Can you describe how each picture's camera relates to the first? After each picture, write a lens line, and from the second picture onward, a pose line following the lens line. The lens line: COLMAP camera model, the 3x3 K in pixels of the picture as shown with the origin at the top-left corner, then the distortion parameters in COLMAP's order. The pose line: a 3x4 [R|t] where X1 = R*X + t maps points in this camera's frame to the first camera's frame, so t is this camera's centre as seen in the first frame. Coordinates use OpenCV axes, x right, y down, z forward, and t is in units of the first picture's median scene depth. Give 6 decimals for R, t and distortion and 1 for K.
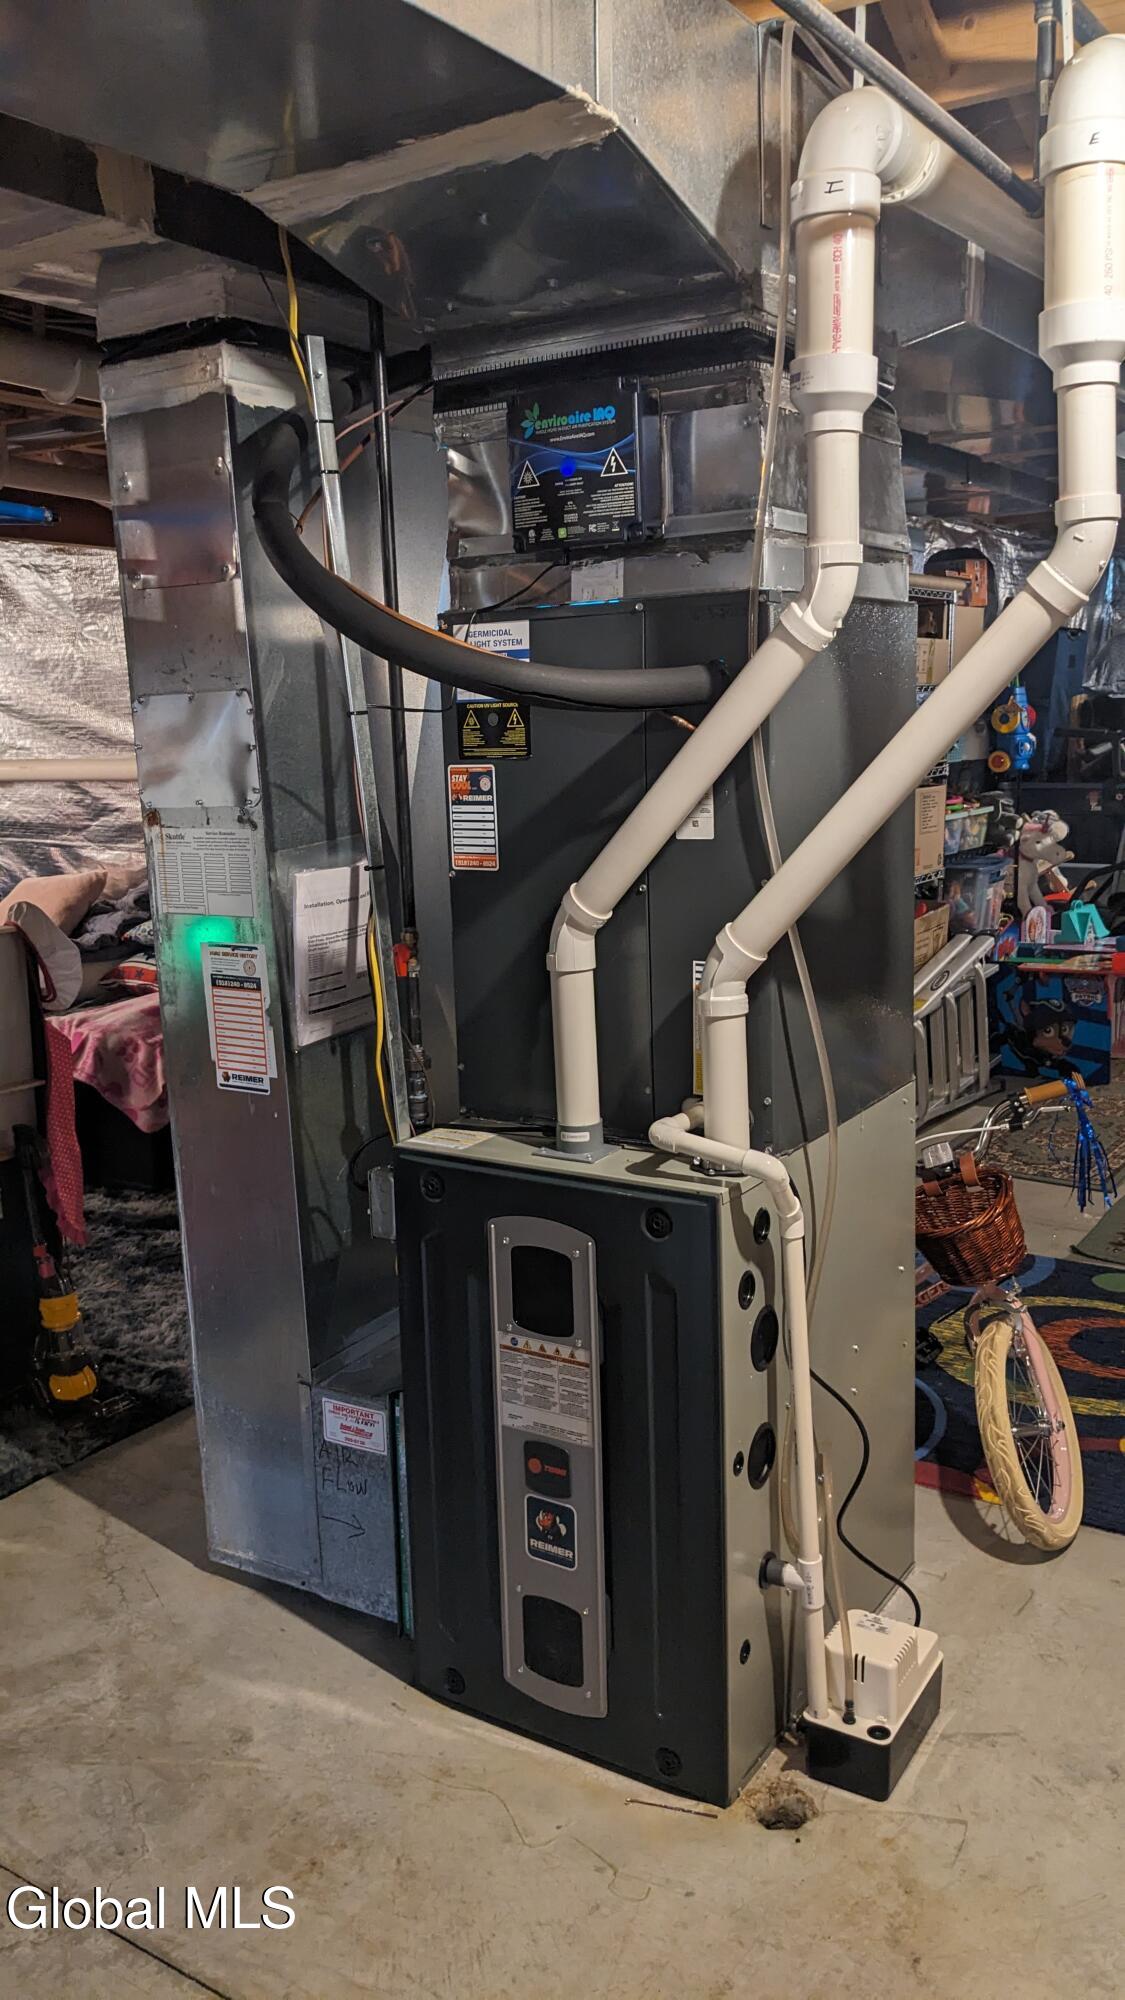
lens RADIAL K [[1569.7, 0, 563.1], [0, 1569.7, 996.4], [0, 0, 1]] dist [0.072510, -0.000504]
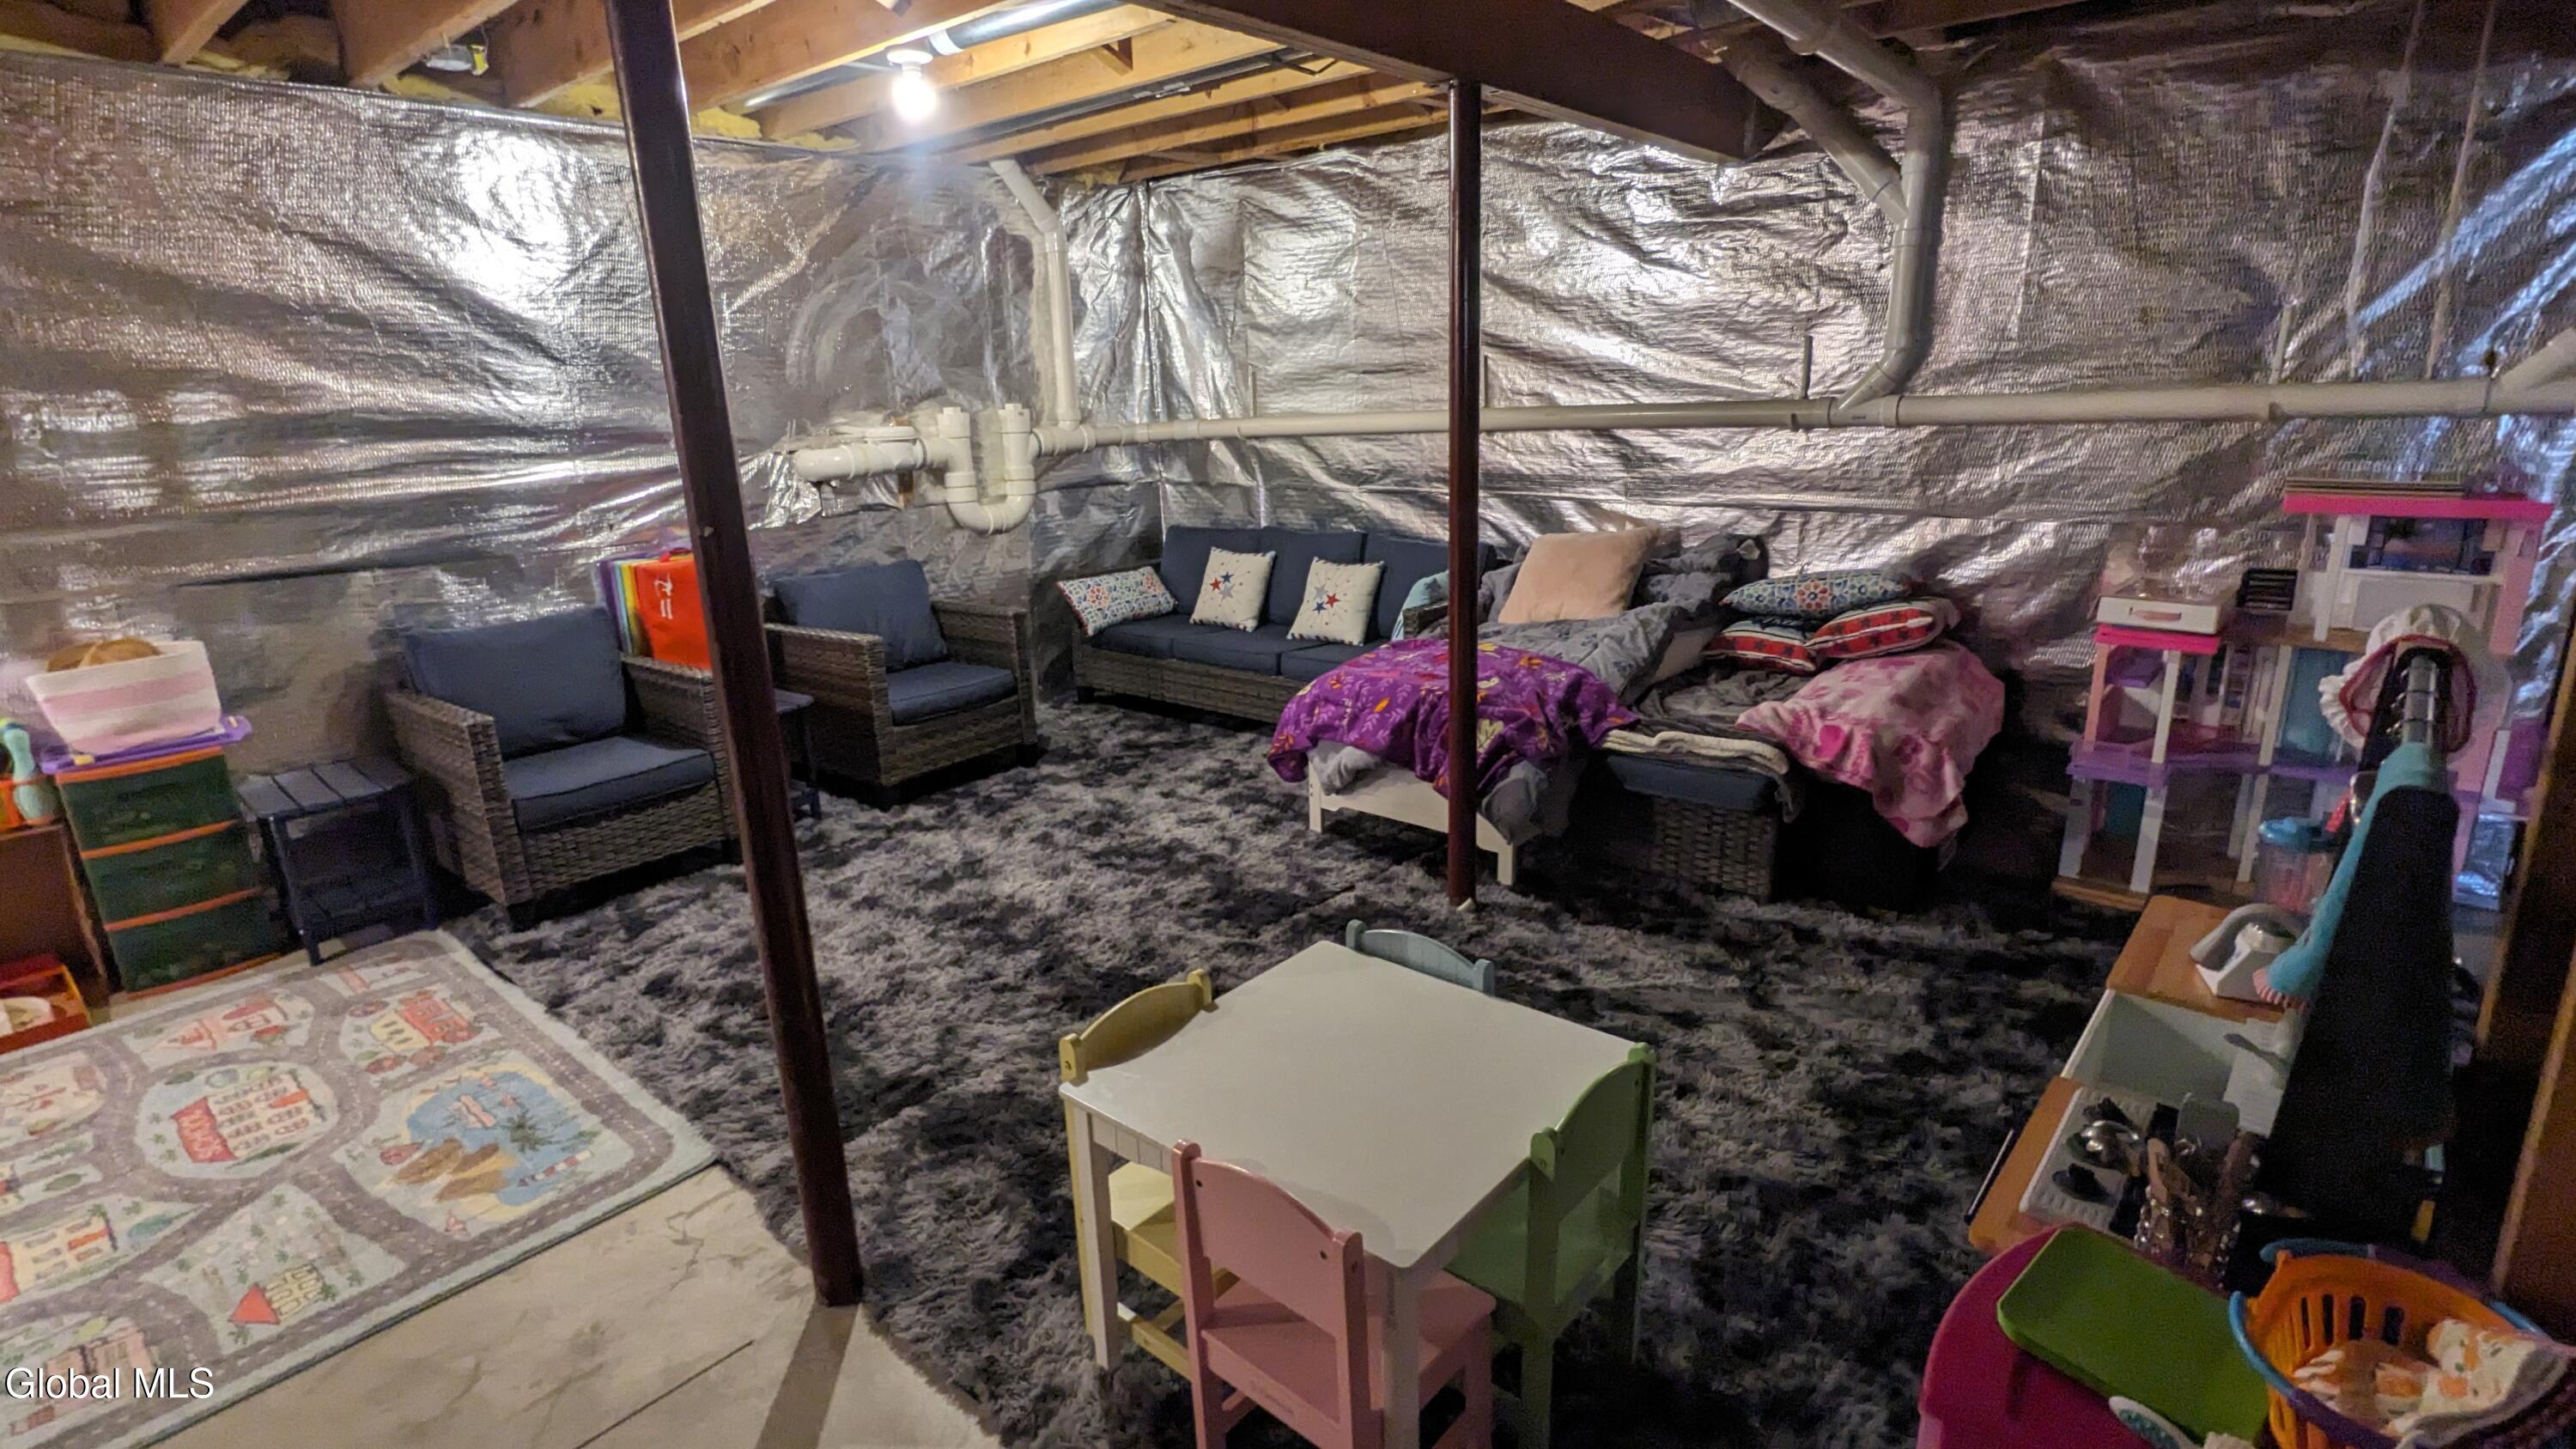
lens RADIAL K [[1235.6, 0, 1285.8], [0, 1235.6, 714.6], [0, 0, 1]] dist [-0.004641, 0.000372]
pose [[0.992759, 0.023526, -0.117800, -0.443724], [-0.013543, 0.996303, 0.084834, -0.030017], [0.119361, -0.082624, 0.989407, 0.266877]]
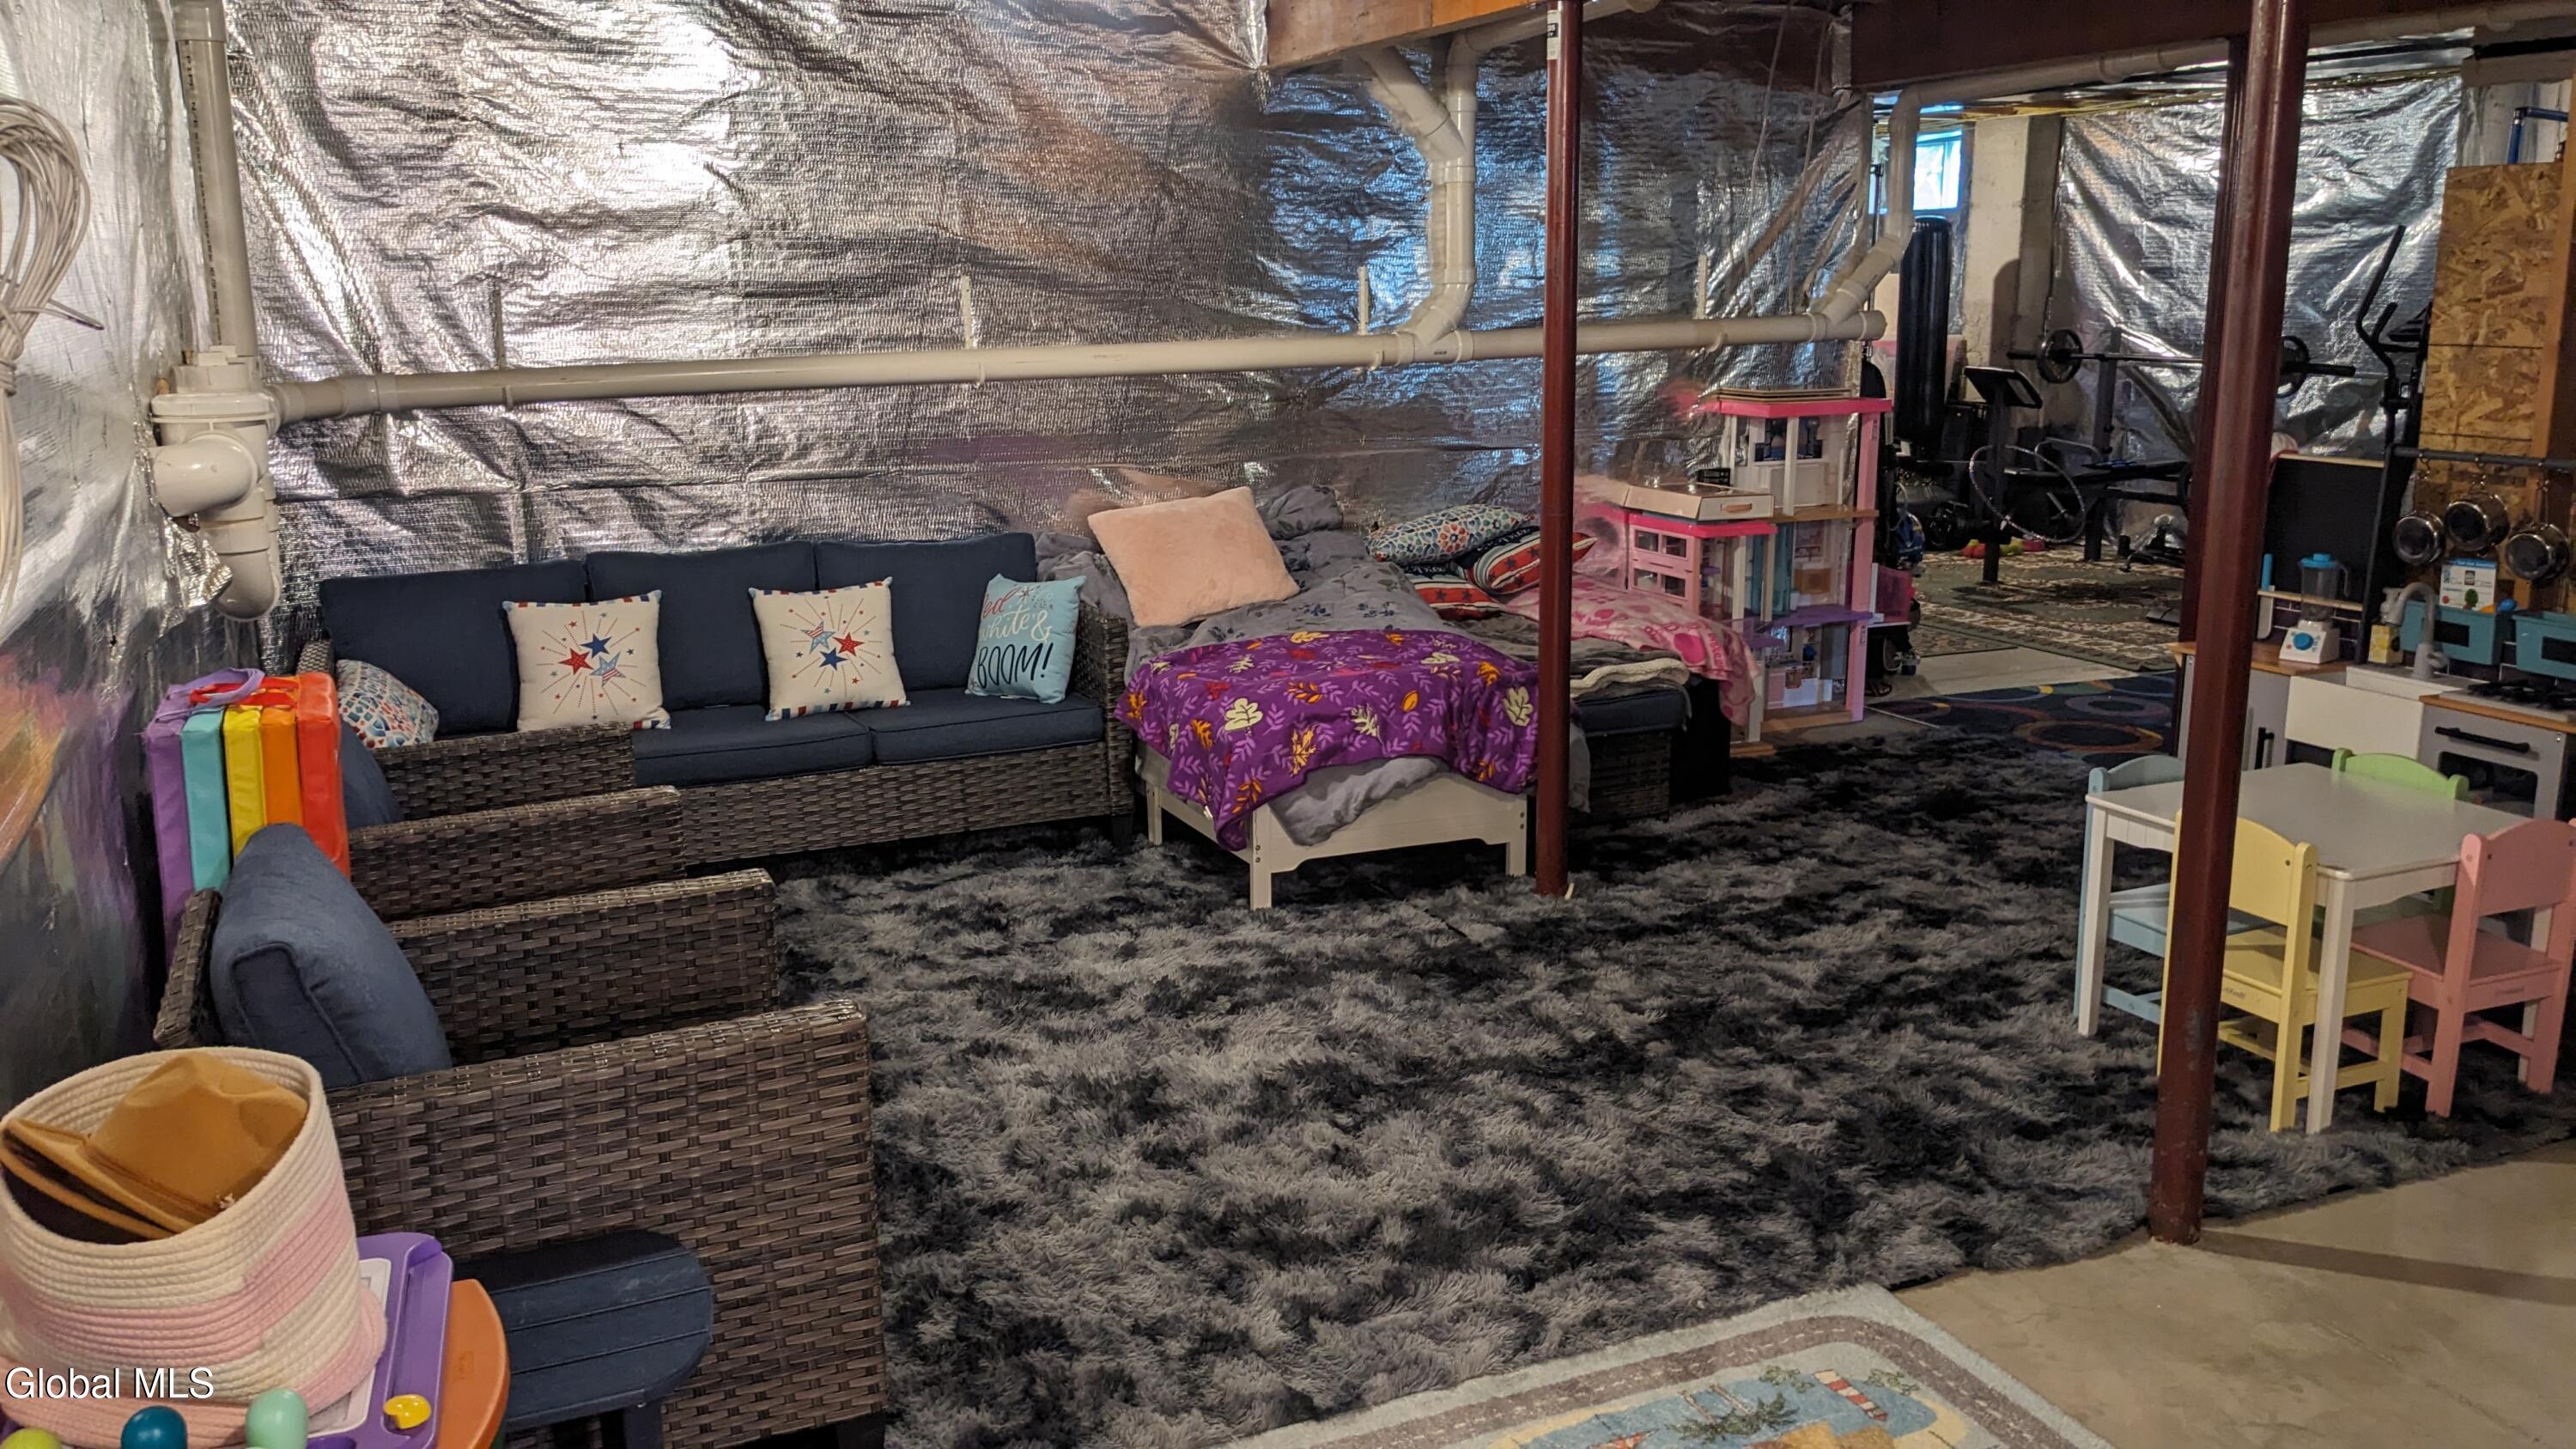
lens RADIAL K [[2022.1, 0, 1285.9], [0, 2022.1, 720.8], [0, 0, 1]] dist [0.072510, -0.000504]
pose [[0.541479, -0.164770, 0.824410, -1.201540], [0.148972, 0.983893, 0.098799, -0.065955], [-0.827410, 0.069316, 0.557304, 0.470728]]
